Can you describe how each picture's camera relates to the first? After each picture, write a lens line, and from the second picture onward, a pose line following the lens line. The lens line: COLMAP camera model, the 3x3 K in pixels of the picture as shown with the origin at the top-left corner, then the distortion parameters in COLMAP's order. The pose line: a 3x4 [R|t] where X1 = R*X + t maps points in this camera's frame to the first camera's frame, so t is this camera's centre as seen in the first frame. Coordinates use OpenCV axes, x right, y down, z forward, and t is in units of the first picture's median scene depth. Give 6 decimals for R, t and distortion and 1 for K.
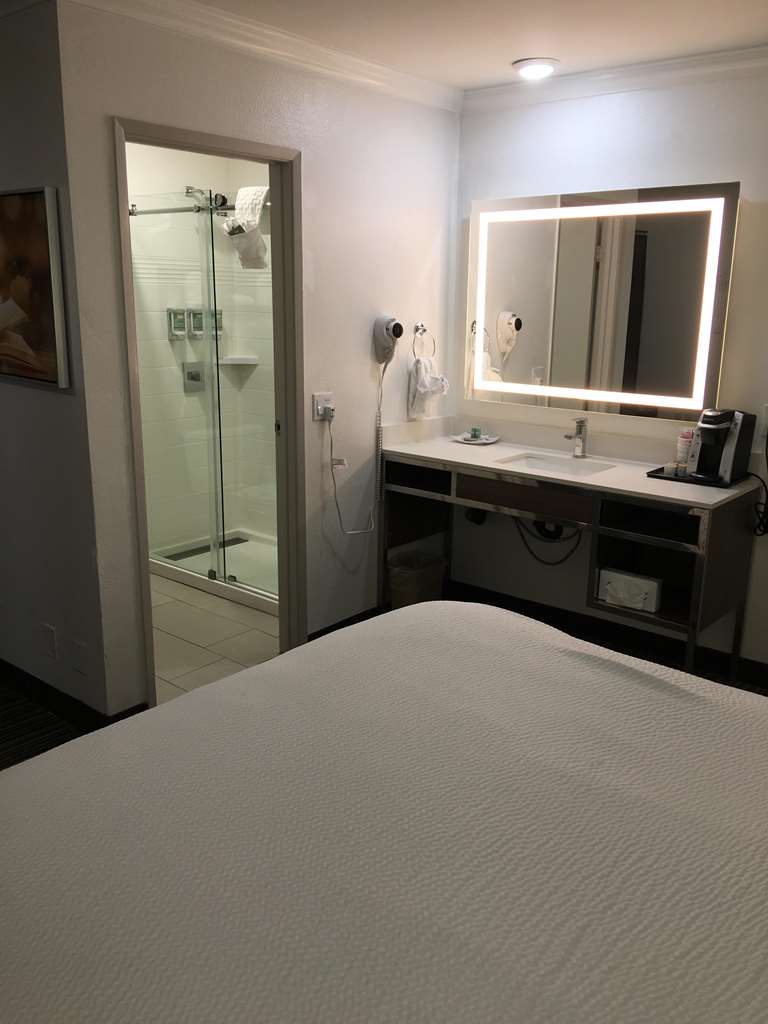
lens RADIAL K [[869.2, 0, 384.0], [0, 869.2, 512.0], [0, 0, 1]] dist [0.135702, -0.193527]
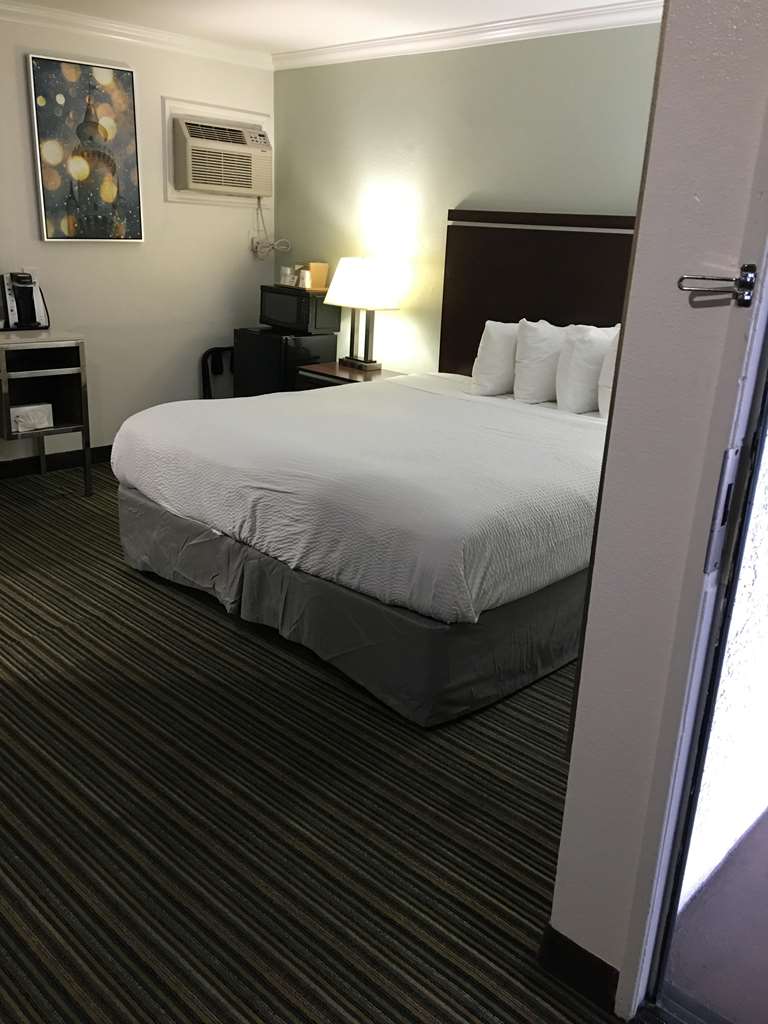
lens RADIAL K [[869.2, 0, 384.0], [0, 869.2, 512.0], [0, 0, 1]] dist [0.135702, -0.193527]
pose [[0.061572, -0.322397, 0.944600, -1.138382], [0.182844, 0.934024, 0.306868, -0.102167], [-0.981212, 0.153820, 0.116458, 0.390382]]
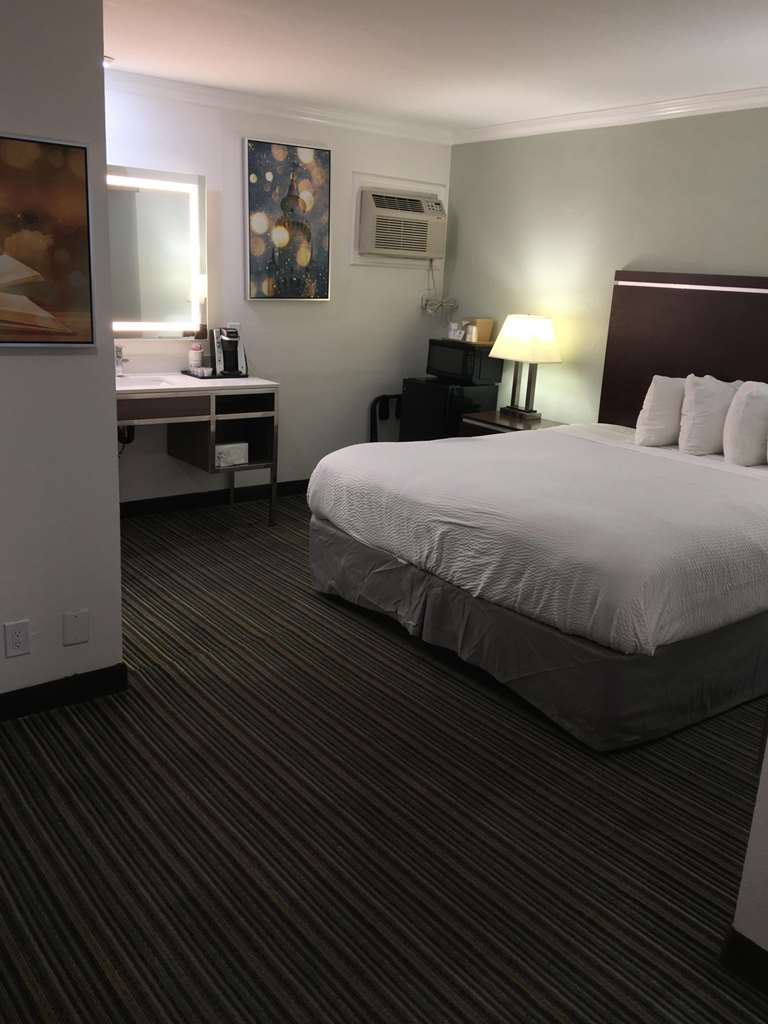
lens RADIAL K [[869.2, 0, 384.0], [0, 869.2, 512.0], [0, 0, 1]] dist [0.135702, -0.193527]
pose [[0.206337, -0.267062, 0.941330, -1.255774], [0.177290, 0.956313, 0.232451, -0.133579], [-0.962285, 0.118926, 0.244670, 0.448041]]
